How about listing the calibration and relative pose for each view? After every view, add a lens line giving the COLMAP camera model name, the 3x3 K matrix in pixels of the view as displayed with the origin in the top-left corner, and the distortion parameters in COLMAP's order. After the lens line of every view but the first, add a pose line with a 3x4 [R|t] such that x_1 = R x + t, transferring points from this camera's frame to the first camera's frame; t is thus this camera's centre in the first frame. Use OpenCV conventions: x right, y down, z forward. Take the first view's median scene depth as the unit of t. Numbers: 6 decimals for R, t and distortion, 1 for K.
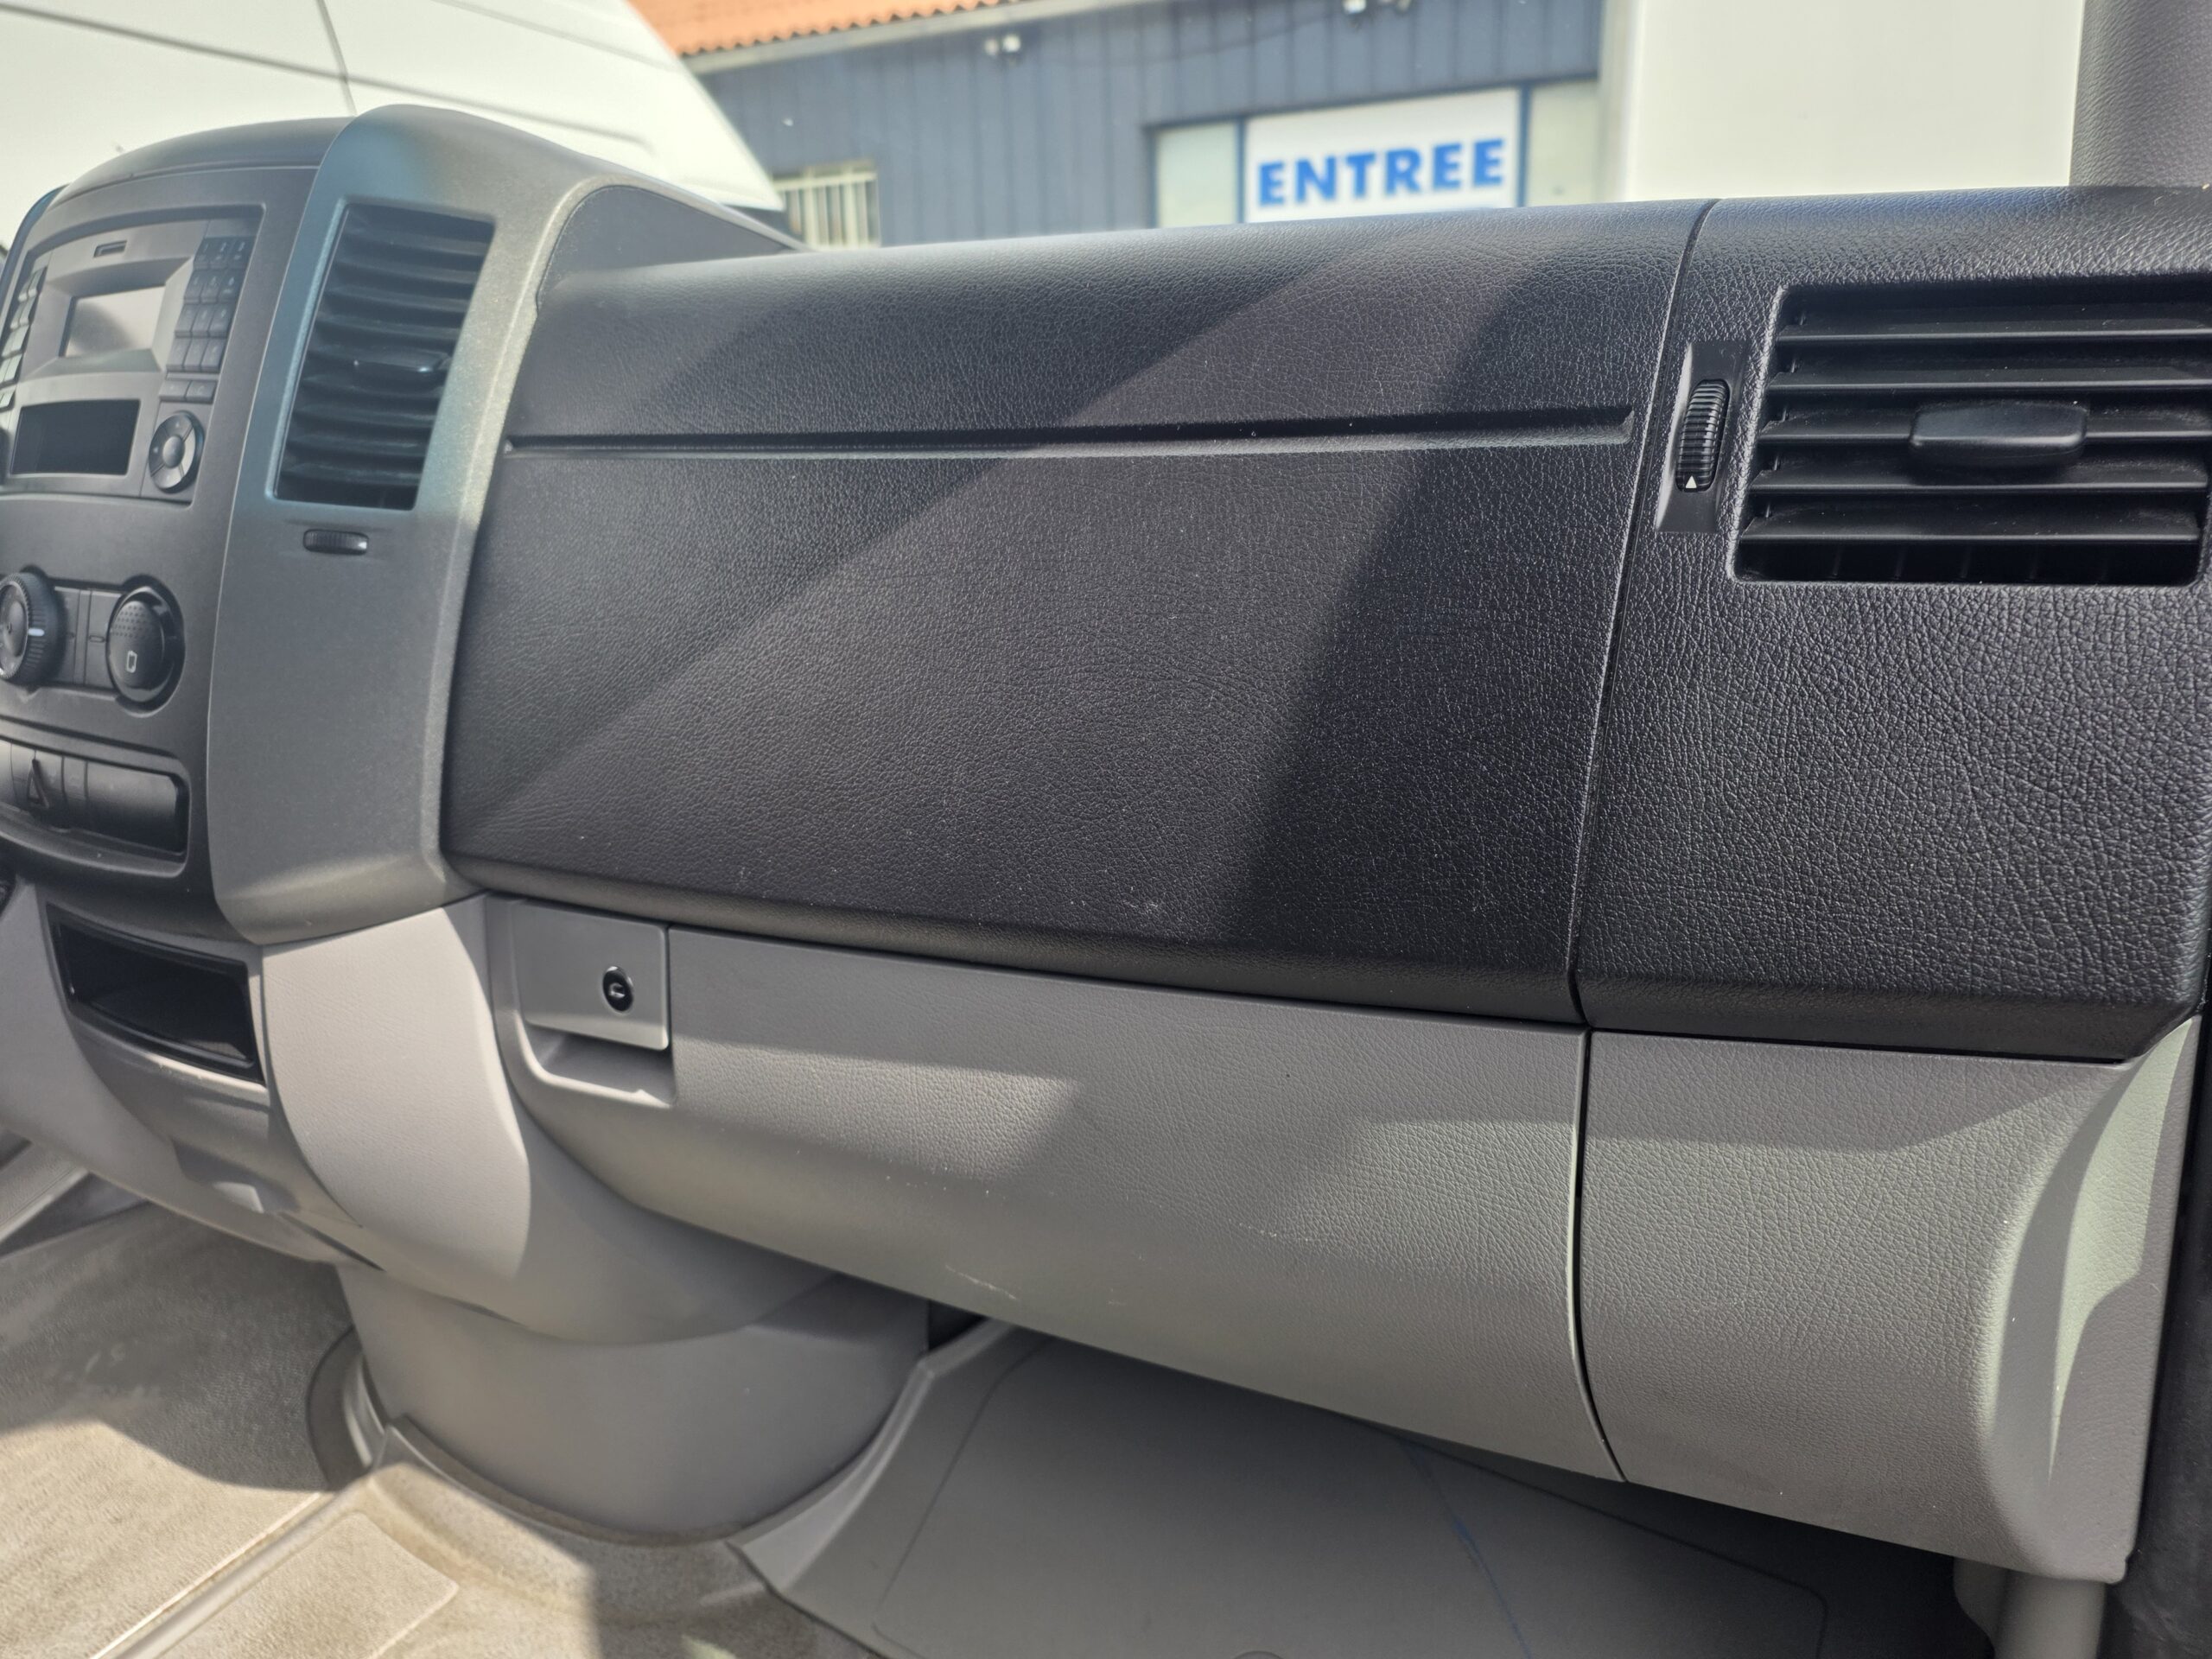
lens RADIAL K [[1472.9, 0, 1206.9], [0, 1472.9, 826.7], [0, 0, 1]] dist [0.046023, -0.031211]
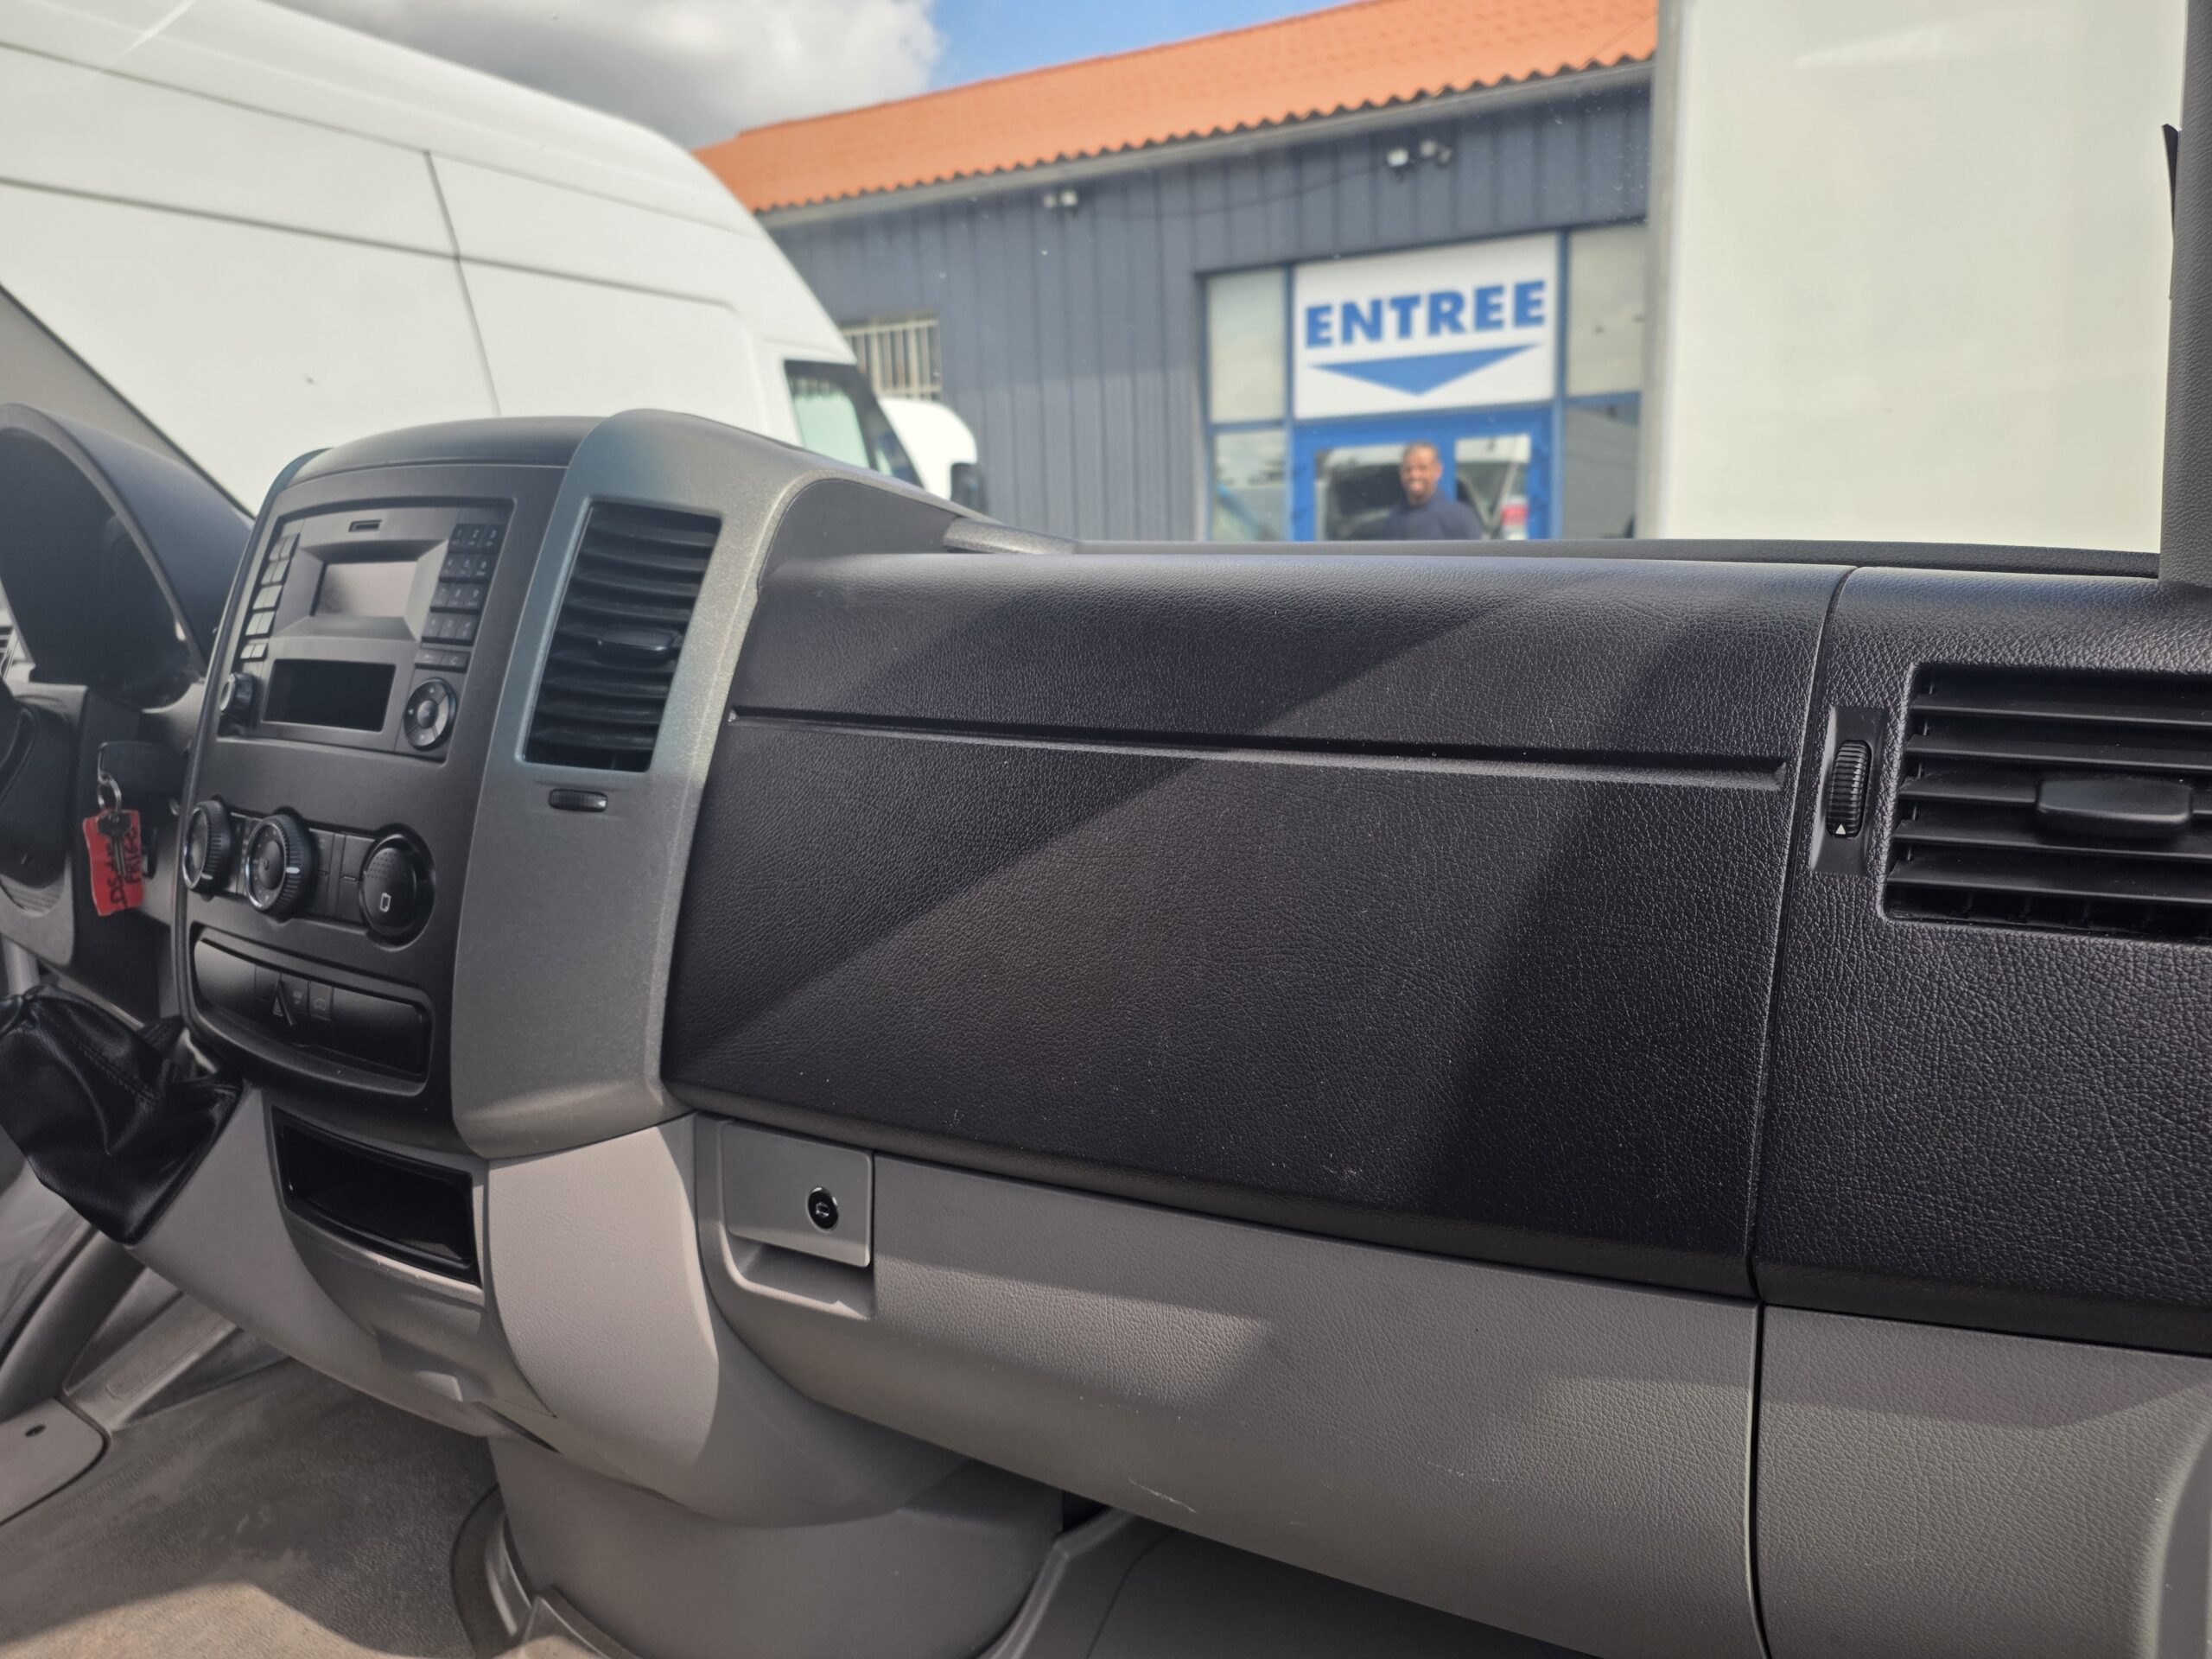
lens RADIAL K [[1472.9, 0, 1206.9], [0, 1472.9, 826.7], [0, 0, 1]] dist [0.046023, -0.031211]
pose [[0.999563, -0.005417, -0.029073, -0.077294], [0.003249, 0.997245, -0.074111, -0.085921], [0.029394, 0.073984, 0.996826, -0.097872]]
